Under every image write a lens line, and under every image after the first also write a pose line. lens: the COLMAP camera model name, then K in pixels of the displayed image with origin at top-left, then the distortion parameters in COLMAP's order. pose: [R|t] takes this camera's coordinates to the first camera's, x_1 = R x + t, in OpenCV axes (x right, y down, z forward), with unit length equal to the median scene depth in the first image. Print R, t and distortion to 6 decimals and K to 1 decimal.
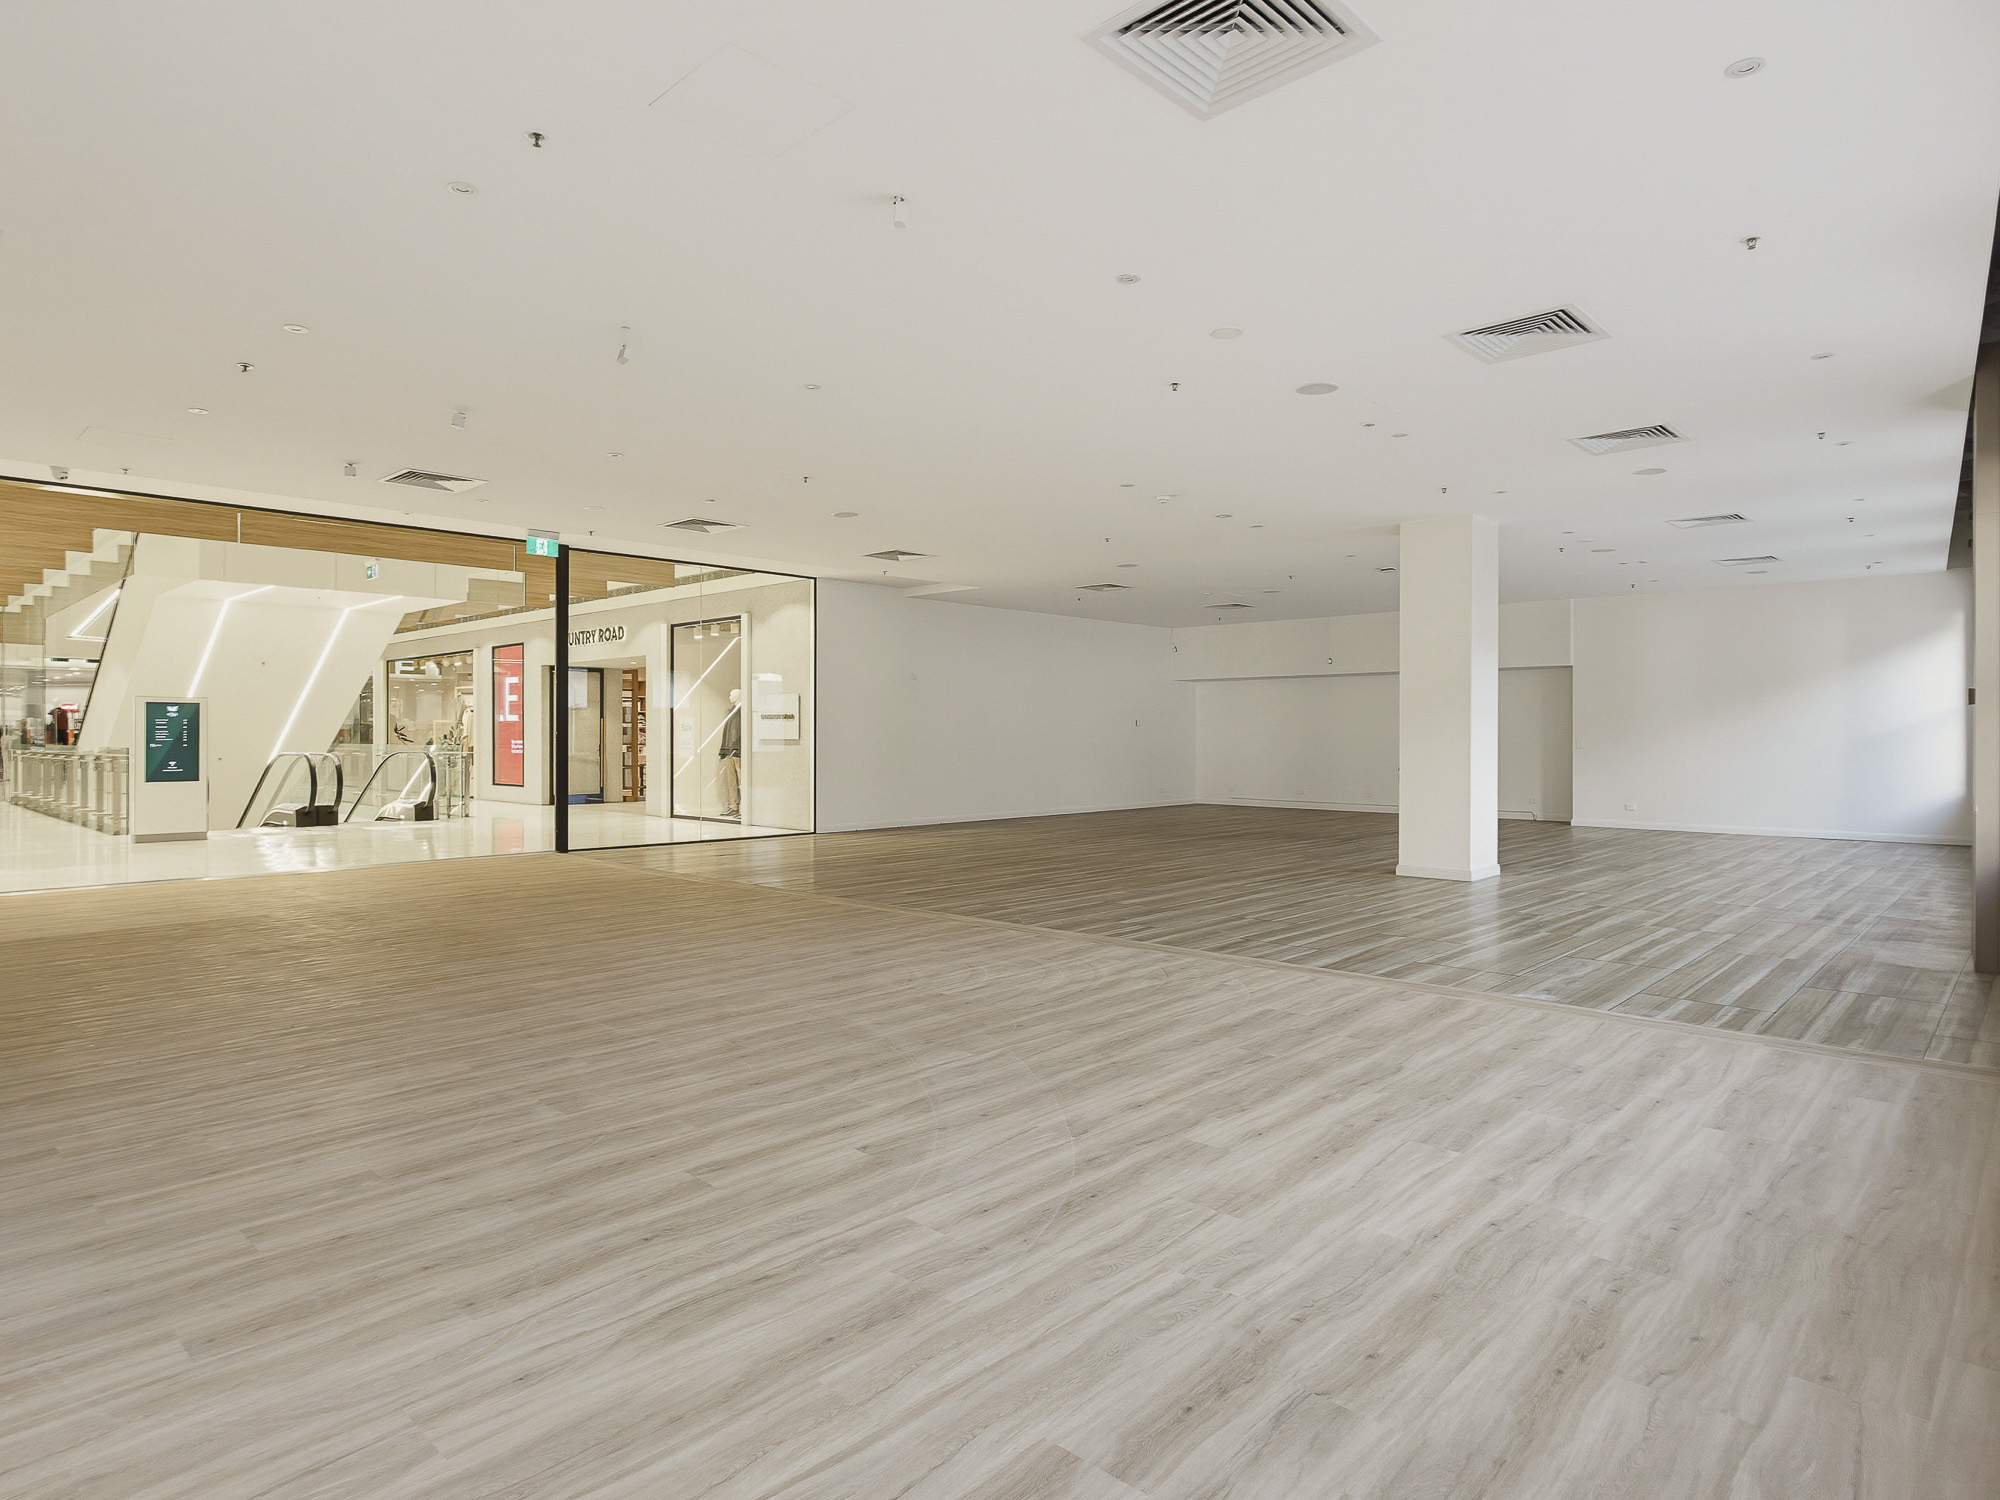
lens RADIAL K [[1136.0, 0, 998.3], [0, 1136.0, 747.0], [0, 0, 1]] dist [-0.002931, -0.000326]
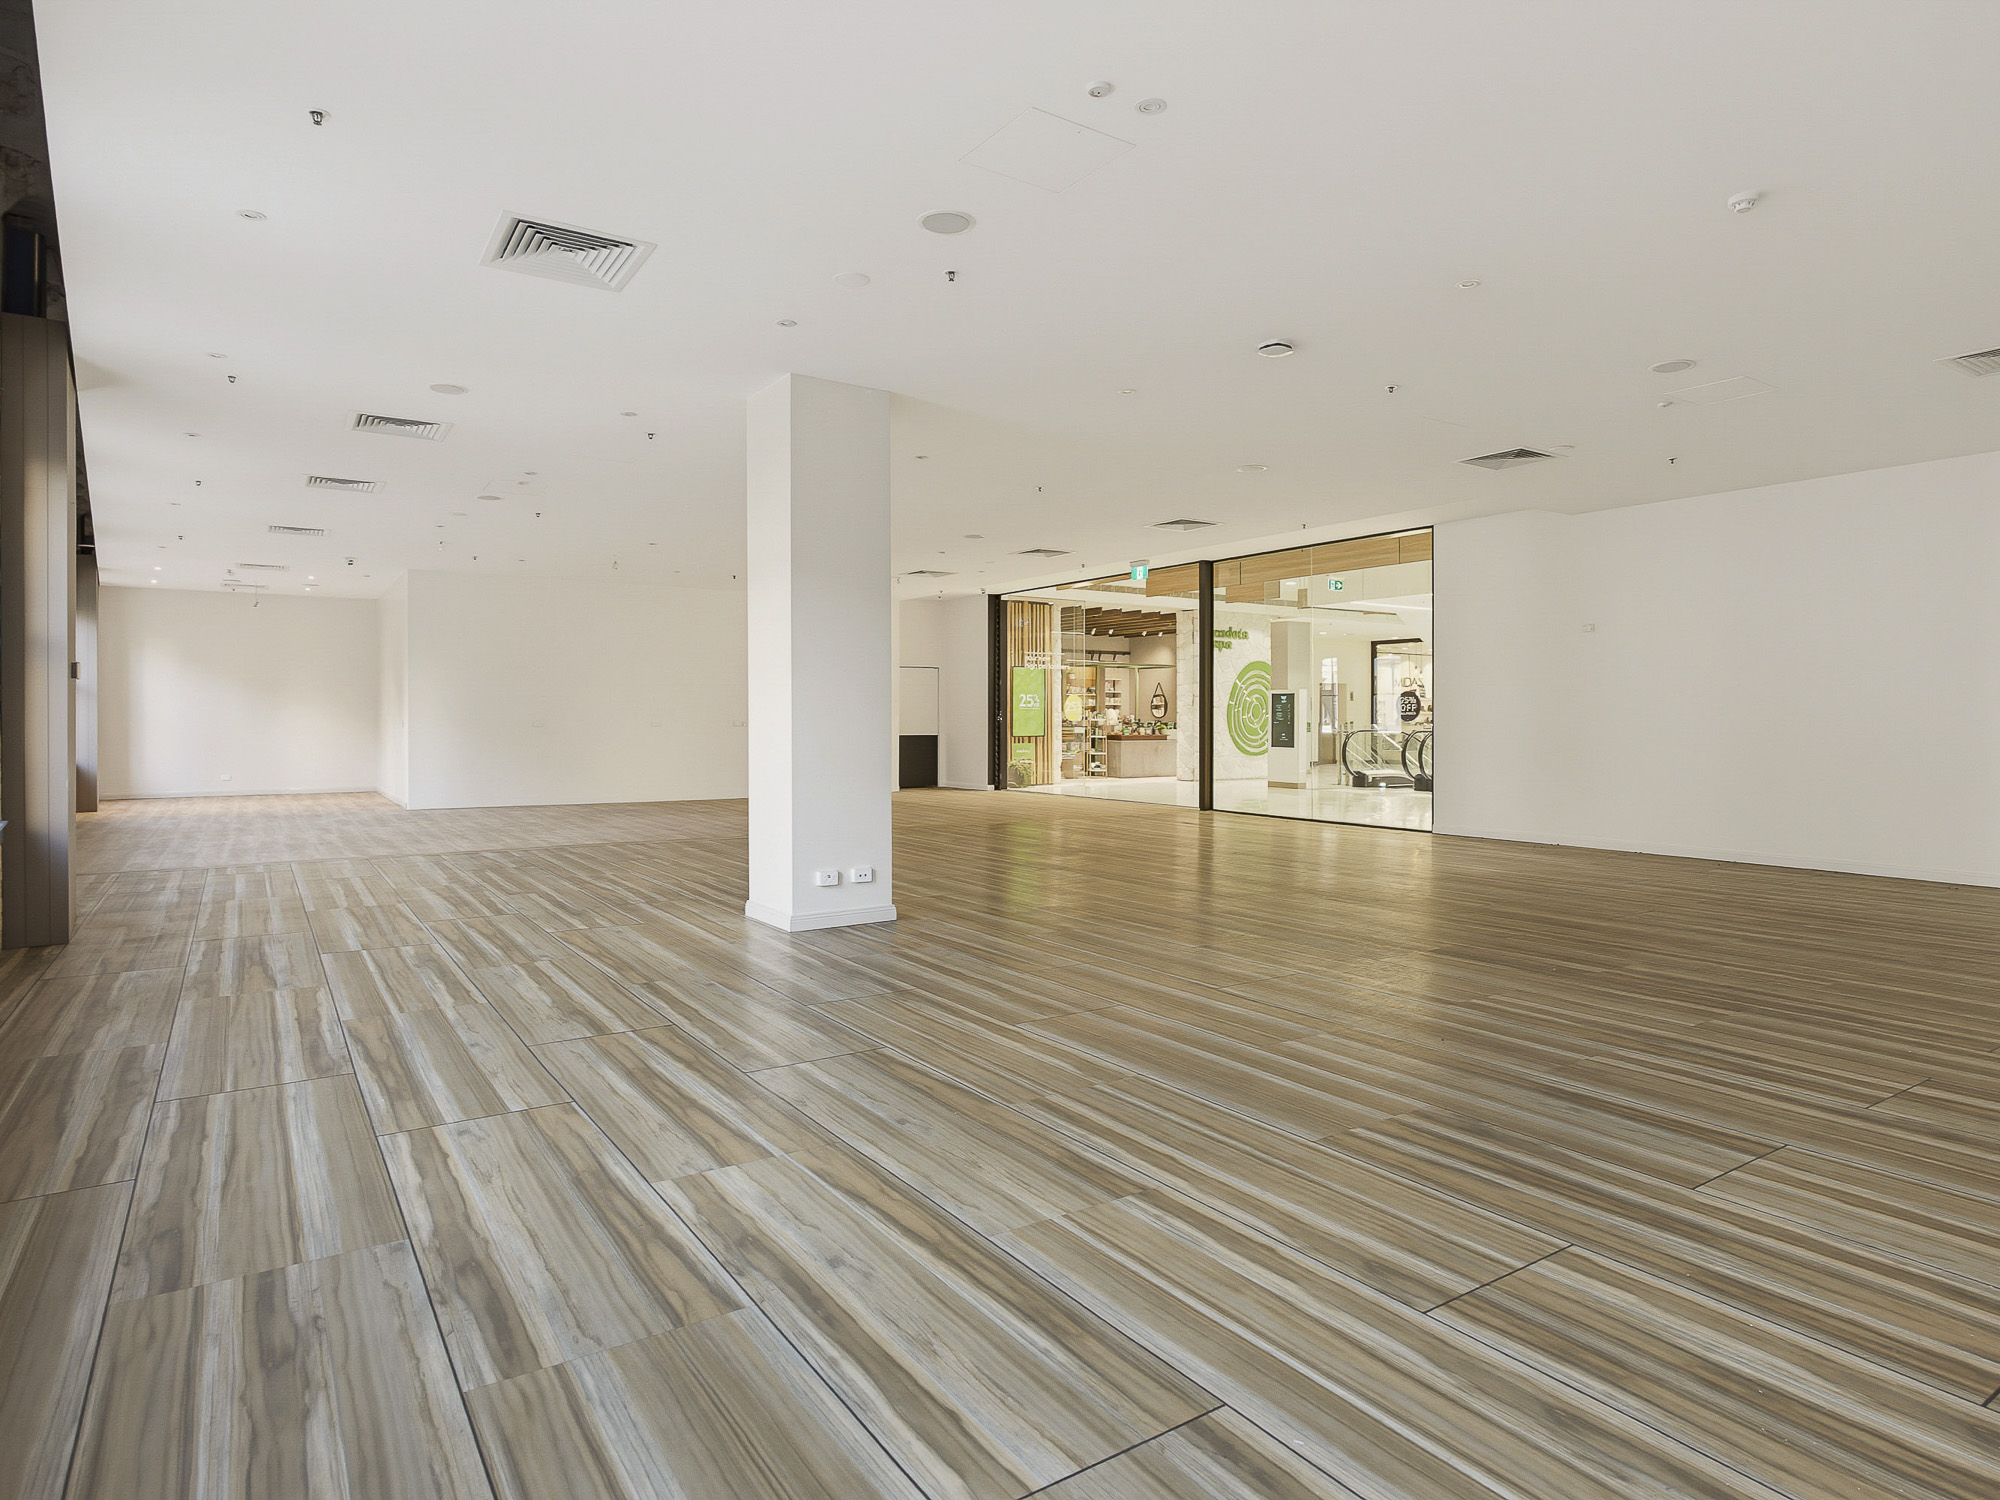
lens RADIAL K [[1136.0, 0, 997.3], [0, 1136.0, 739.3], [0, 0, 1]] dist [-0.002931, -0.000326]
pose [[-0.212193, 0.013728, -0.977131, 0.794325], [0.004354, 0.999905, 0.013102, -0.000832], [0.977218, -0.001474, -0.212233, 0.958936]]
